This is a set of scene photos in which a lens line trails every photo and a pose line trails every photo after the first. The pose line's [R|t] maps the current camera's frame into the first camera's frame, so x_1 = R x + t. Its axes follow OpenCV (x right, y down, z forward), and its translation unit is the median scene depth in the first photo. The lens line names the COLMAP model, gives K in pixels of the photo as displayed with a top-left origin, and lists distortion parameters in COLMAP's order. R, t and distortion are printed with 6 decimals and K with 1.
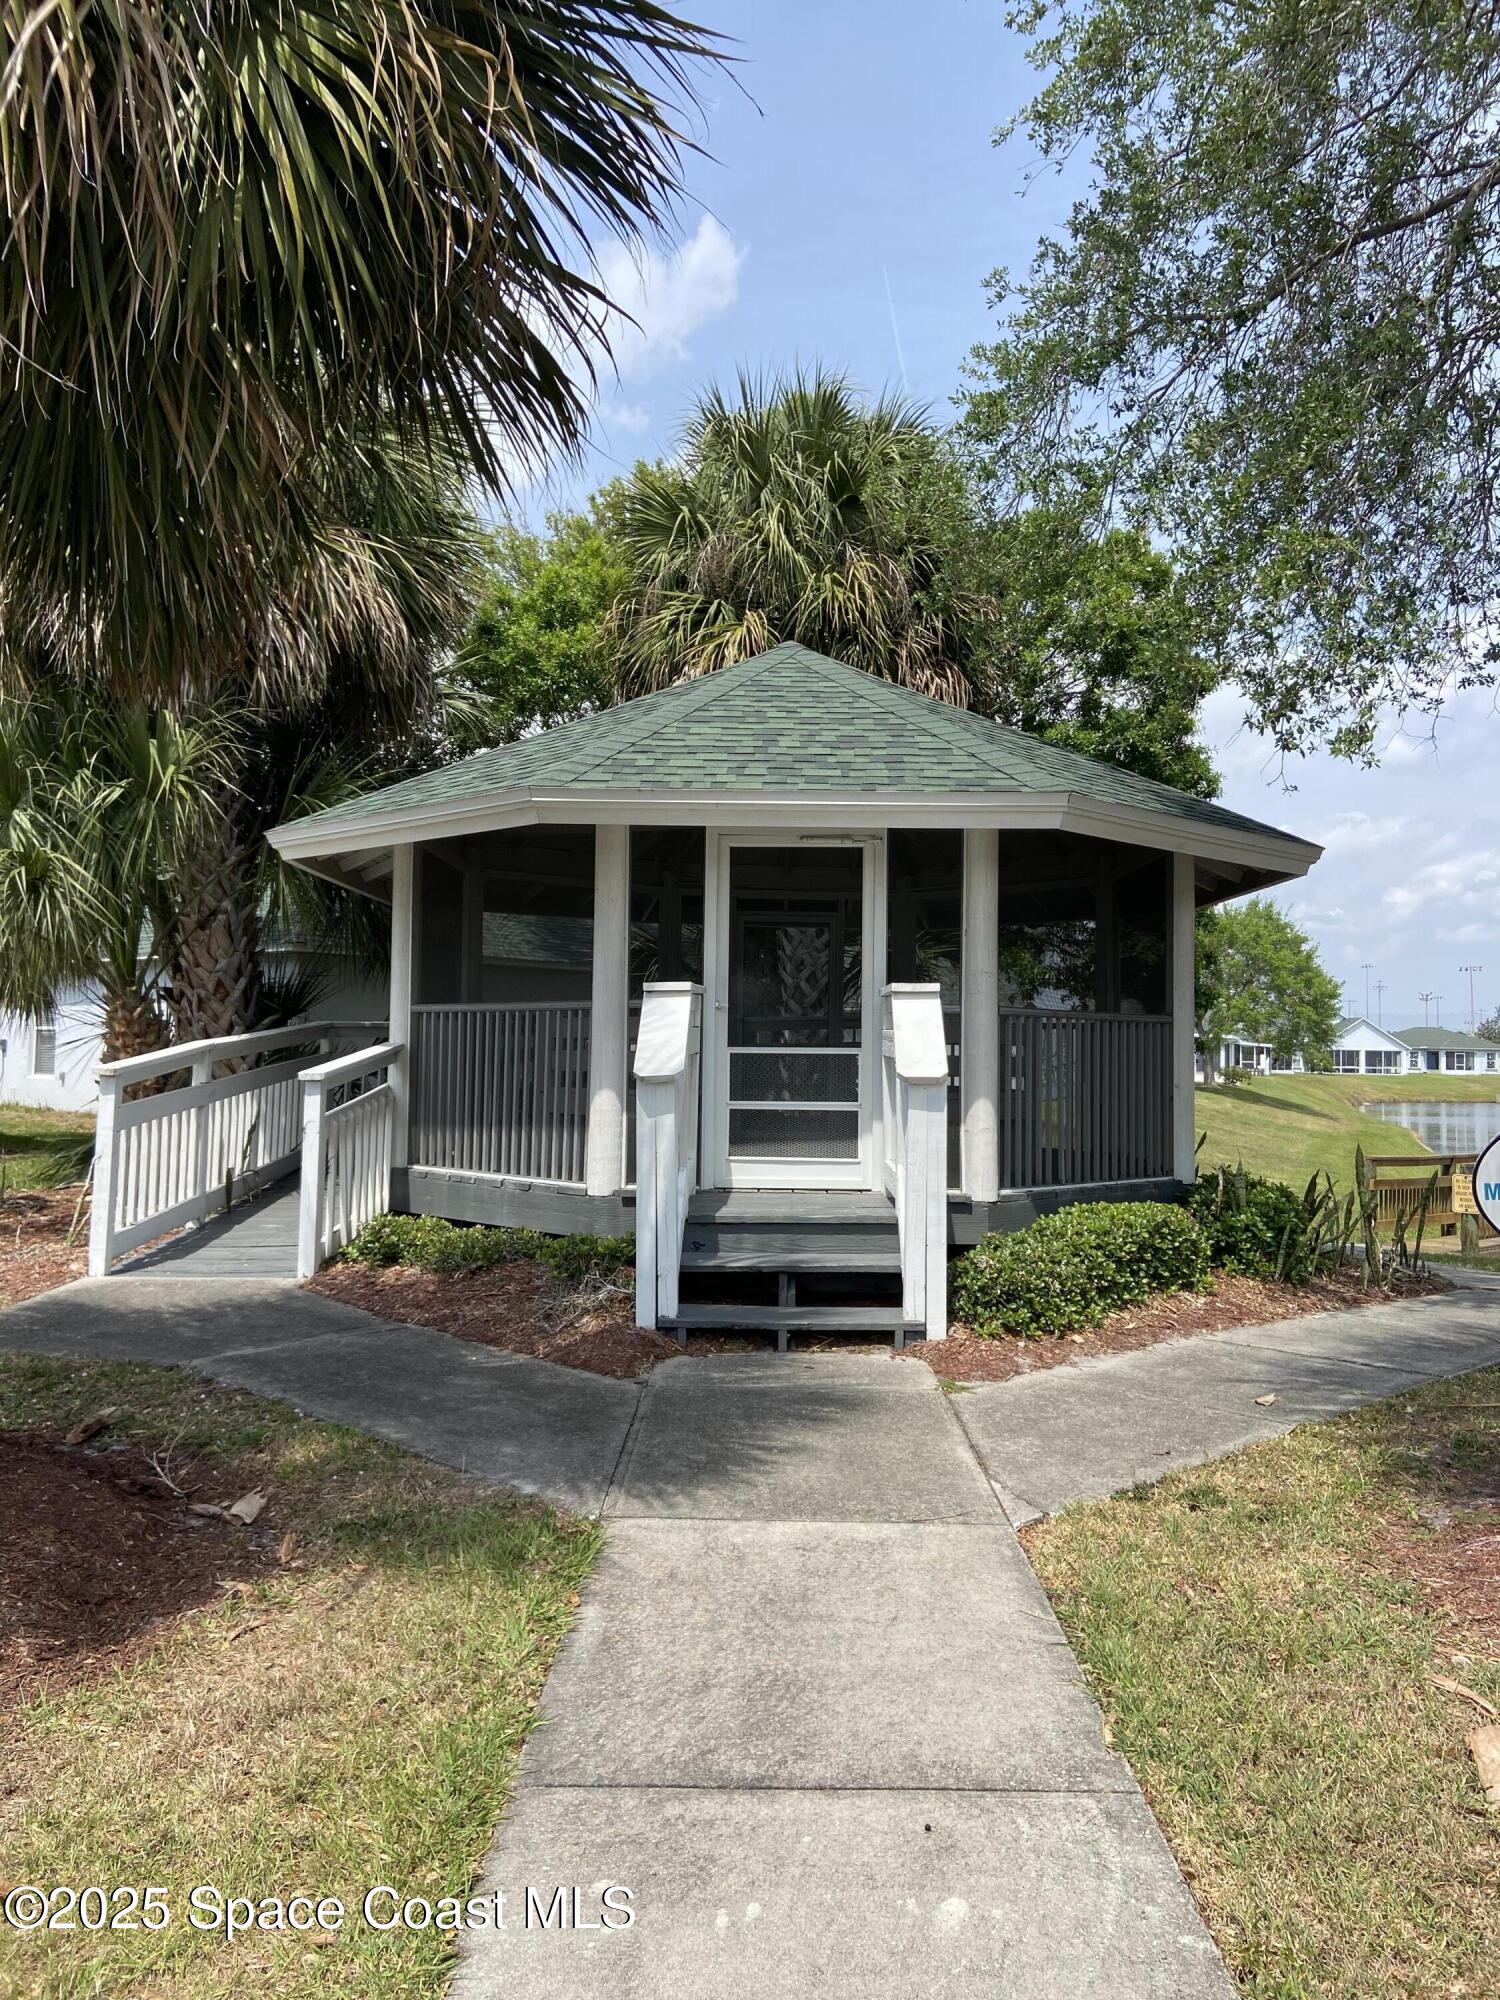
lens RADIAL K [[1493.0, 0, 748.6], [0, 1493.0, 993.8], [0, 0, 1]] dist [0.074257, -0.006634]
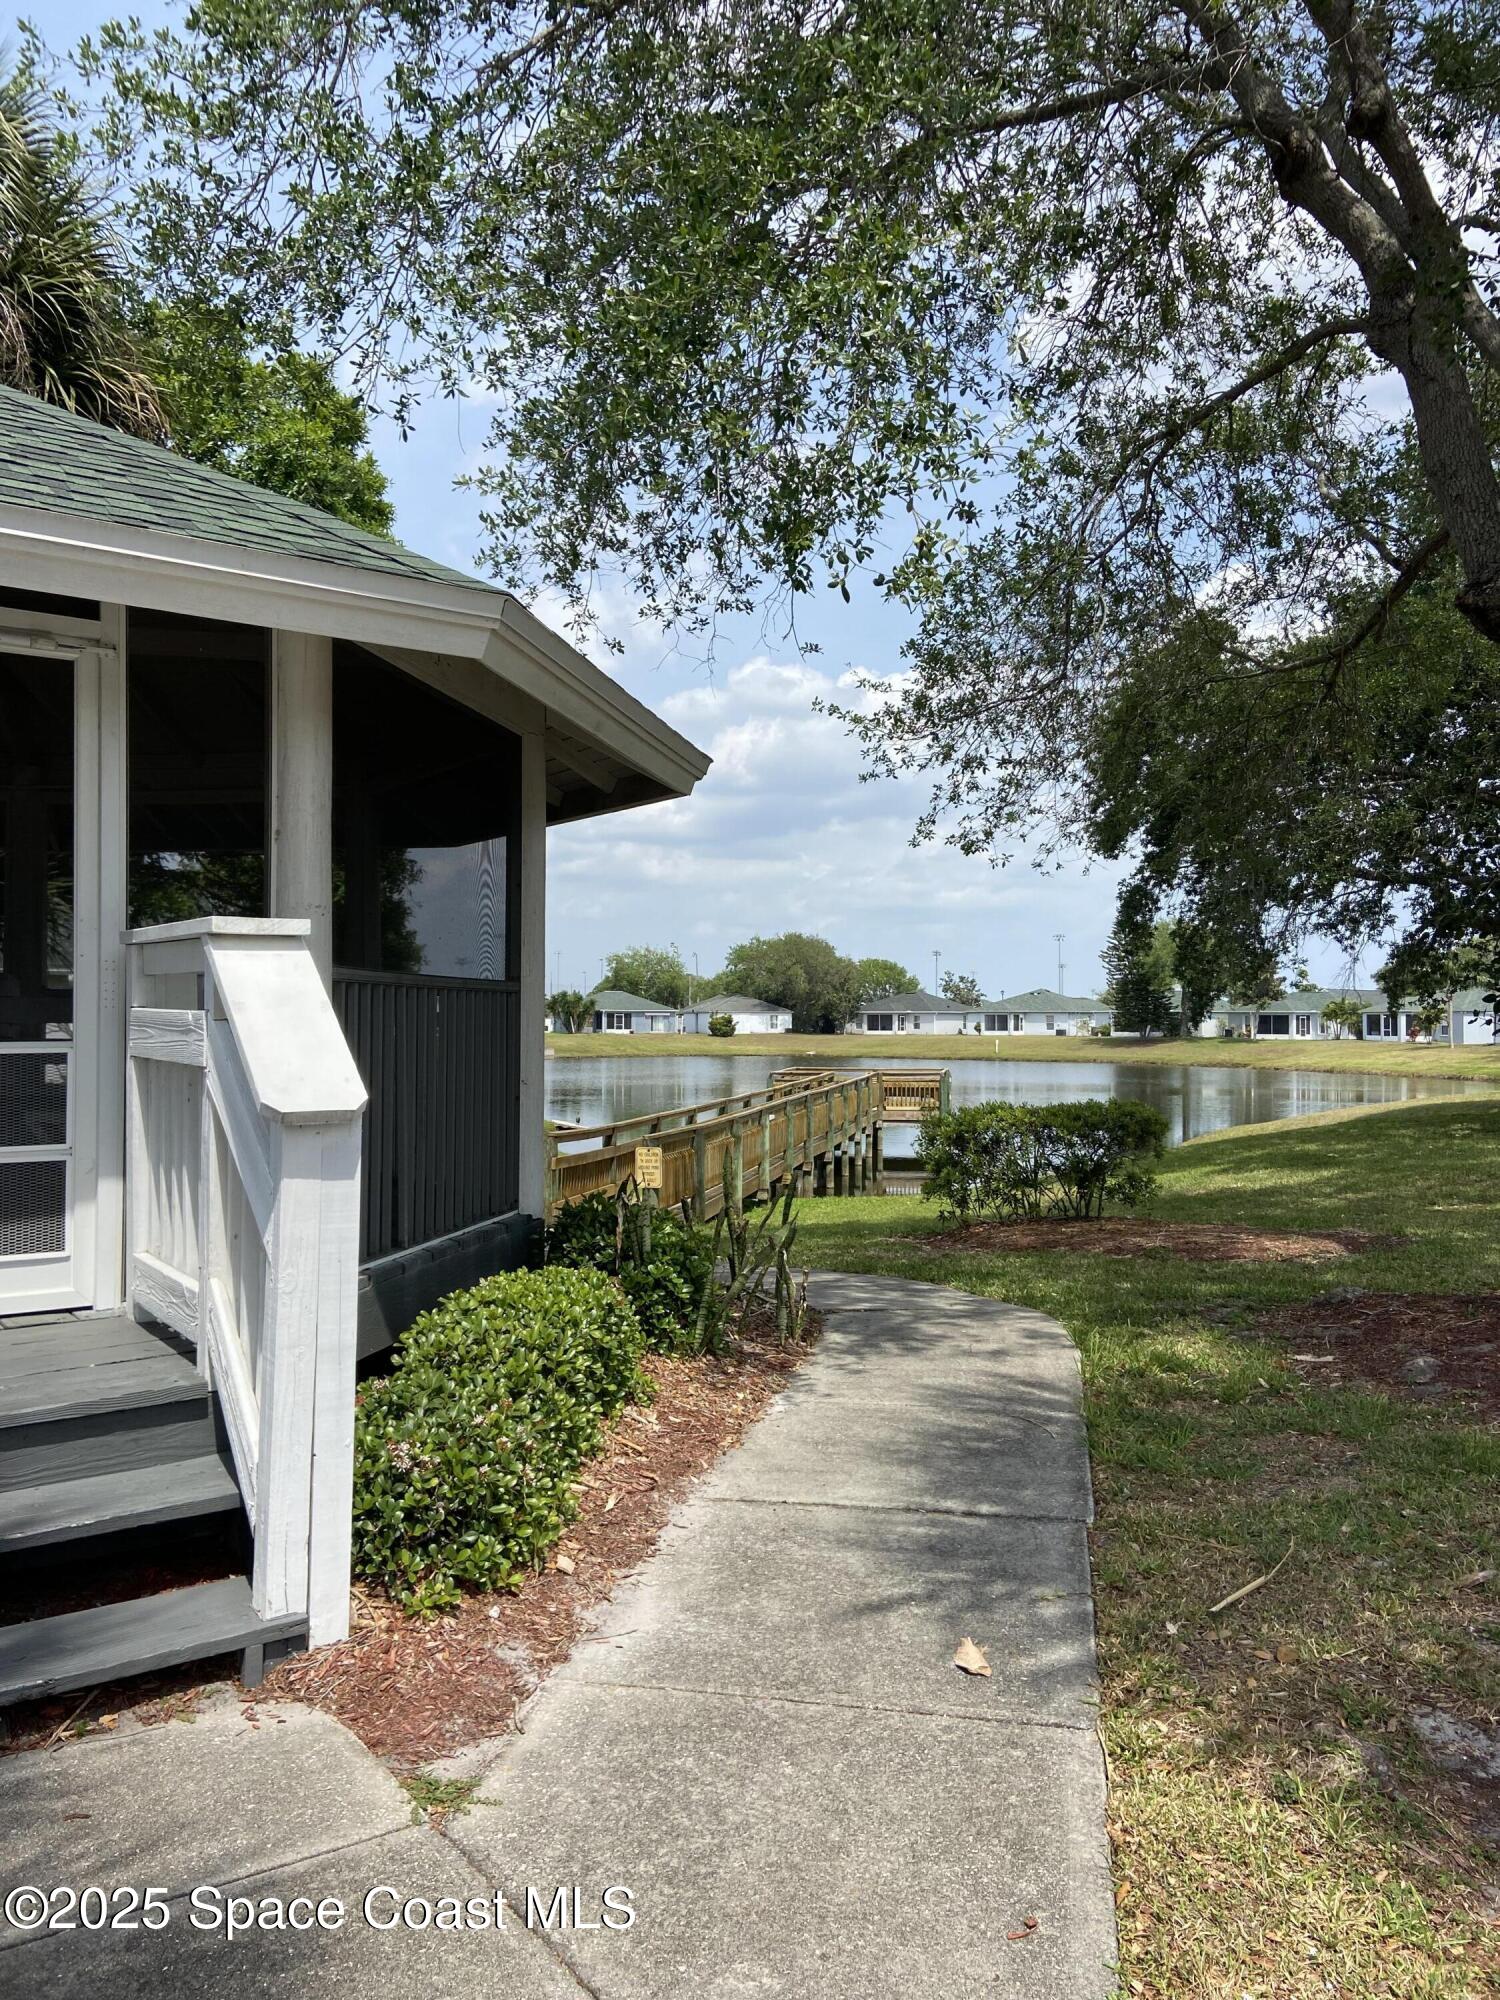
lens RADIAL K [[1493.0, 0, 745.3], [0, 1493.0, 1003.7], [0, 0, 1]] dist [0.074257, -0.006634]
pose [[0.814906, -0.004109, 0.579579, -0.050307], [-0.015010, 0.999490, 0.028191, 0.004974], [-0.579399, -0.031673, 0.814429, 0.506606]]
